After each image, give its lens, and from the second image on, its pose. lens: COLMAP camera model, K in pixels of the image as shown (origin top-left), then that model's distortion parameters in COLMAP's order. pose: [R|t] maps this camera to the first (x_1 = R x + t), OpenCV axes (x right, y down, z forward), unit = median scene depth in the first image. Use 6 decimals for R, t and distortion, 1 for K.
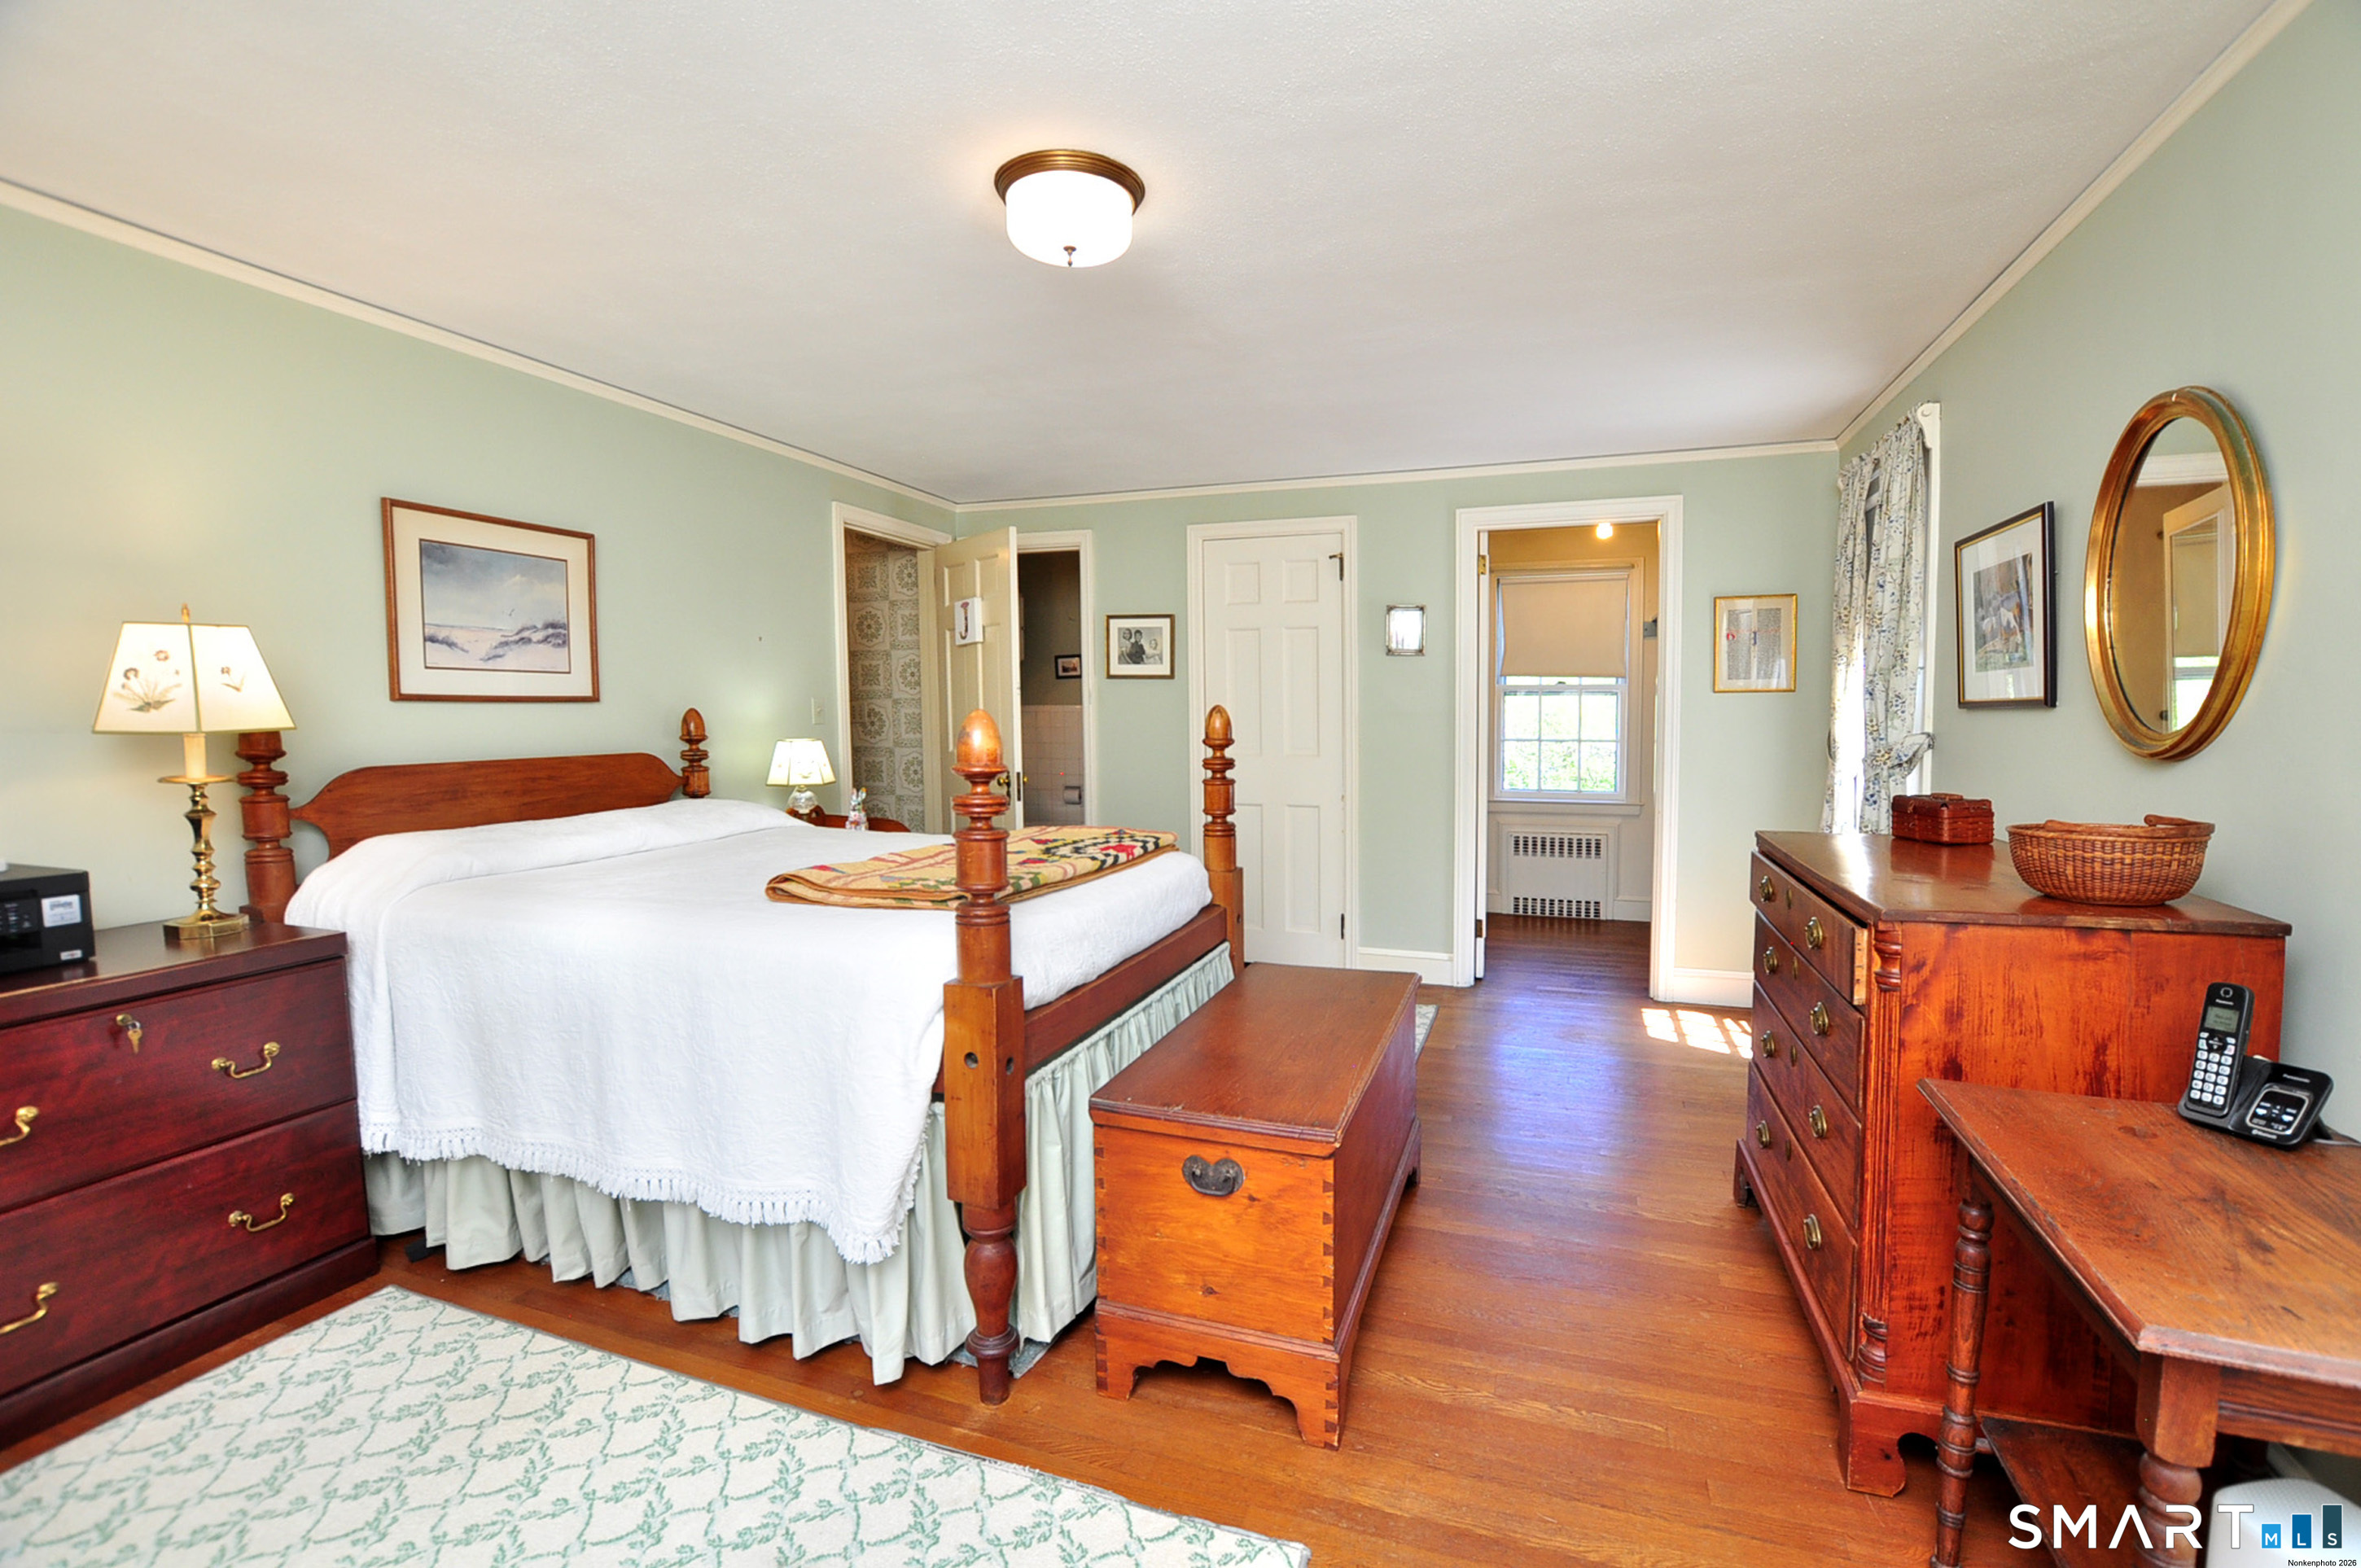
lens RADIAL K [[1050.9, 0, 1165.3], [0, 1050.9, 772.3], [0, 0, 1]] dist [-0.028358, 0.001608]
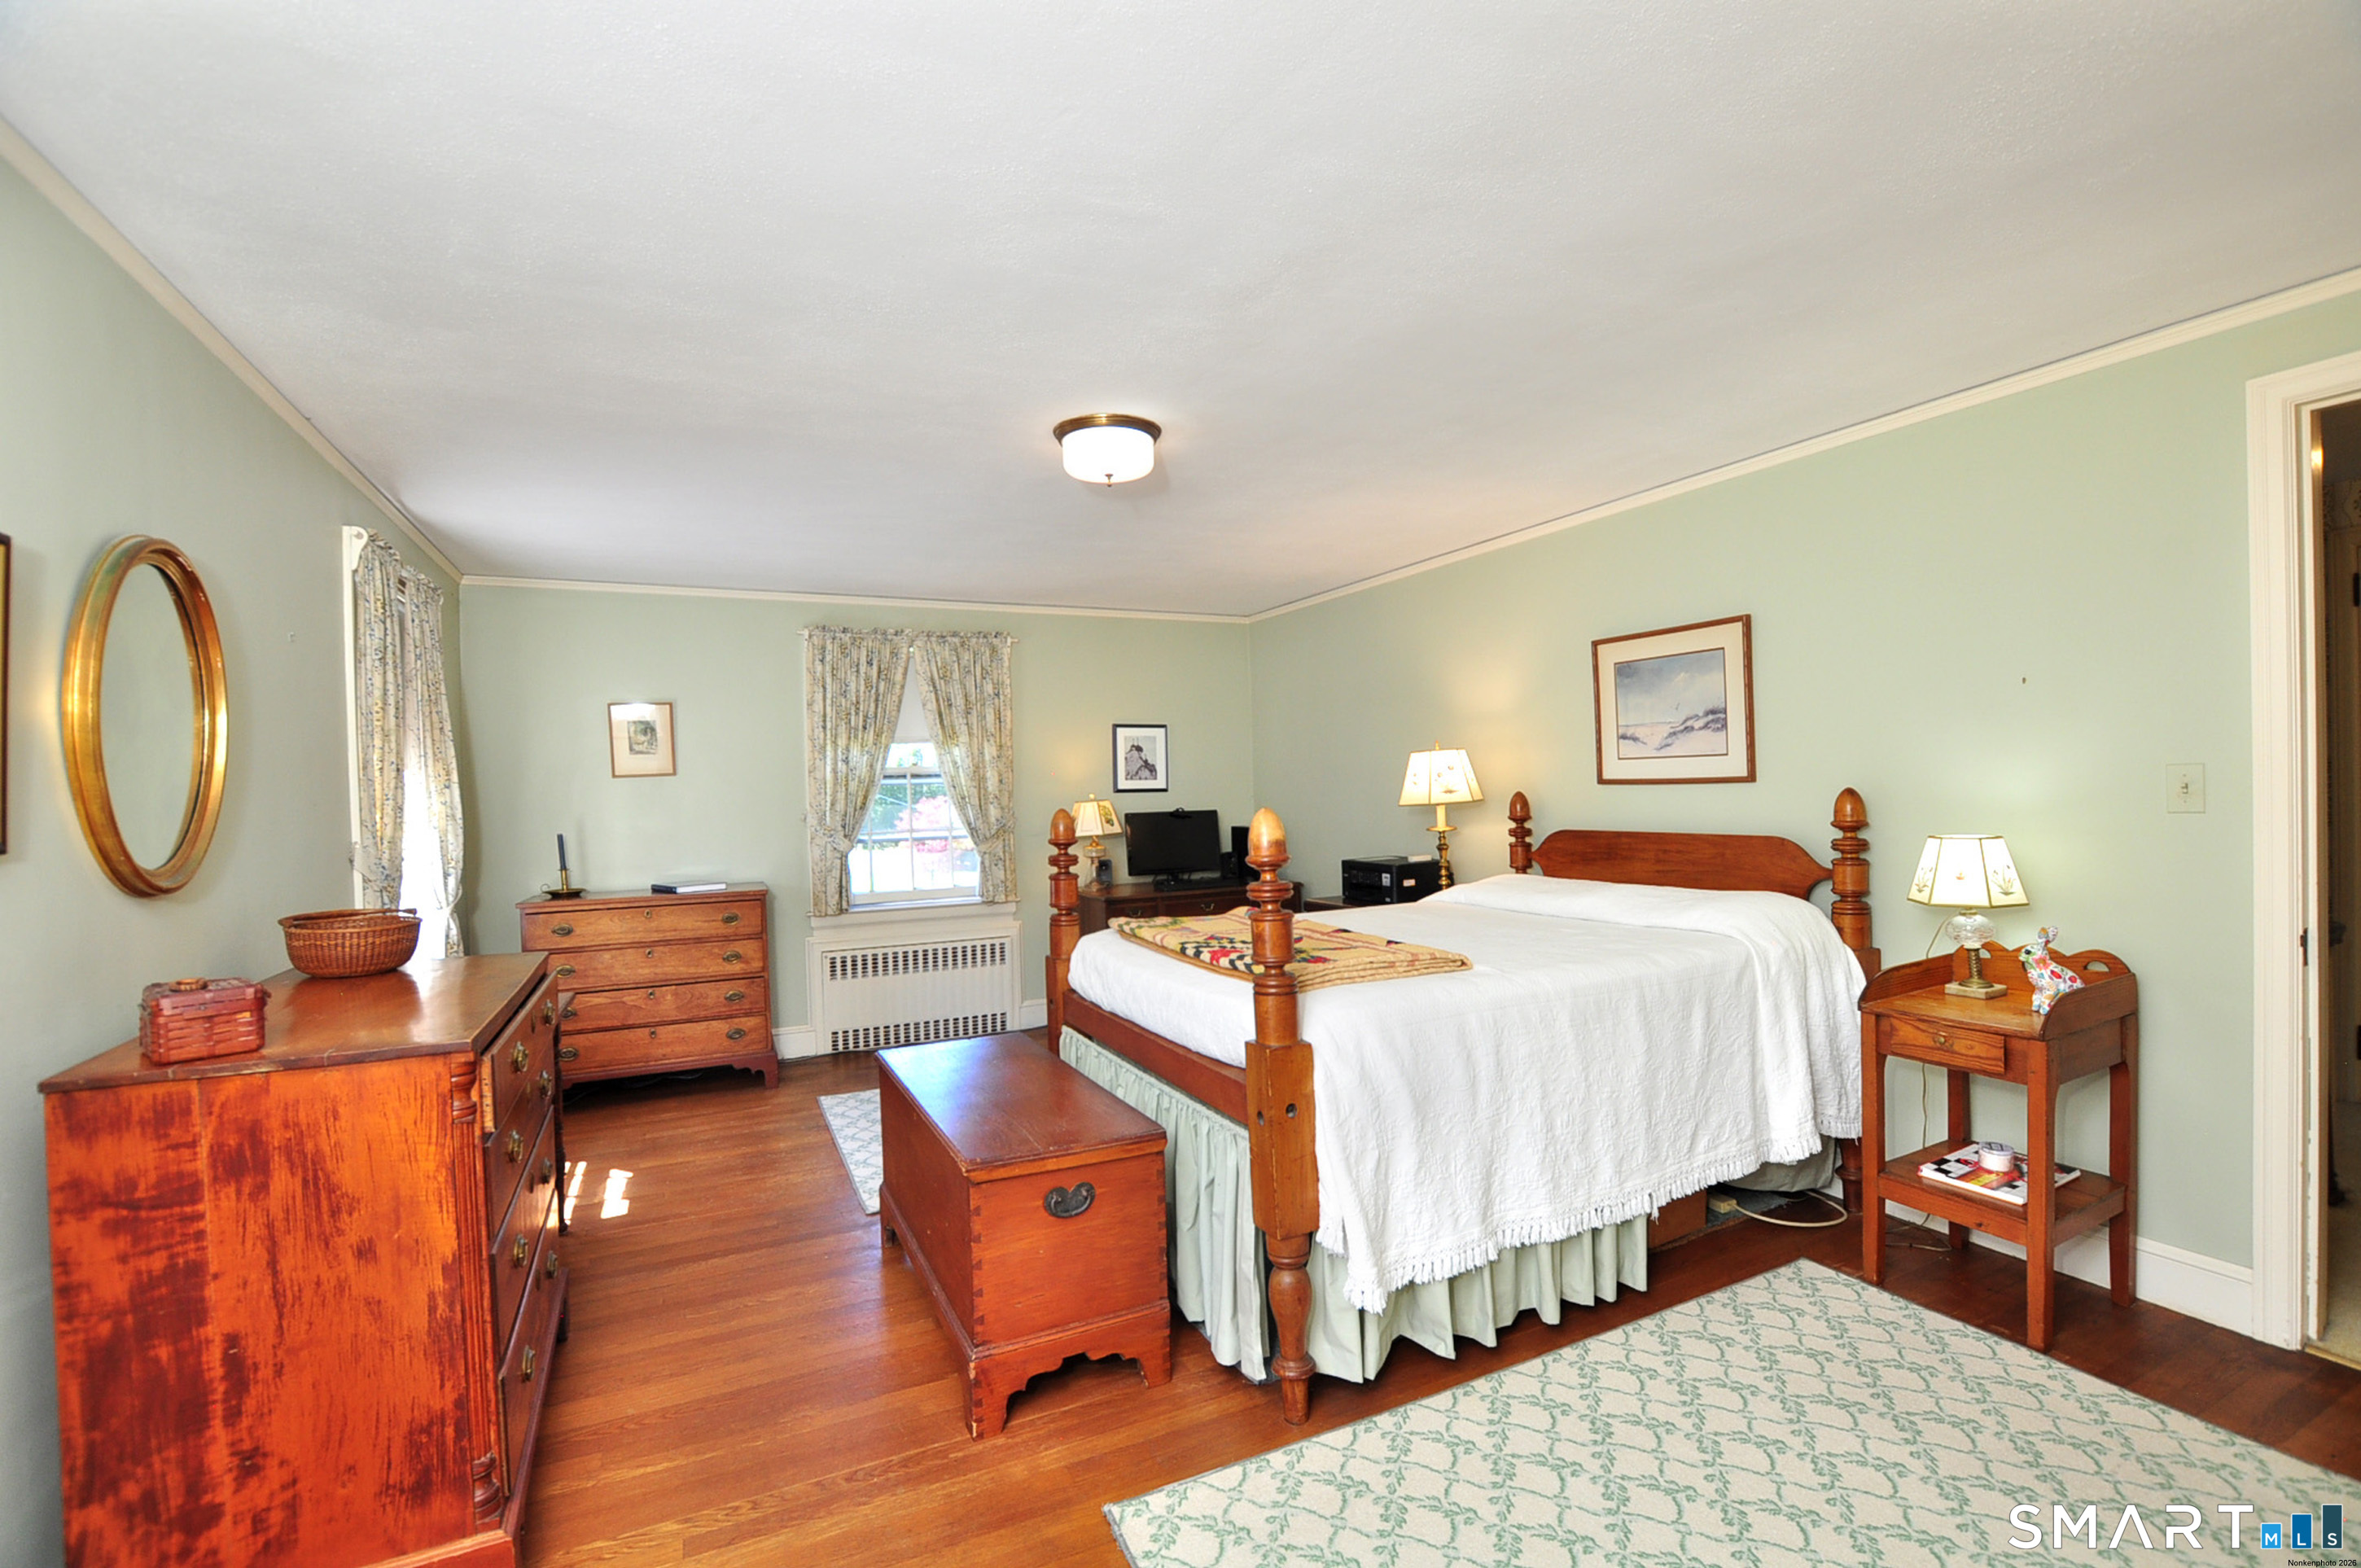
lens RADIAL K [[1050.9, 0, 1168.6], [0, 1050.9, 788.0], [0, 0, 1]] dist [-0.028358, 0.001608]
pose [[-0.700027, 0.025452, -0.713663, 0.593392], [-0.011179, 0.998852, 0.046588, -0.108868], [0.714029, 0.040591, -0.698939, 1.386740]]
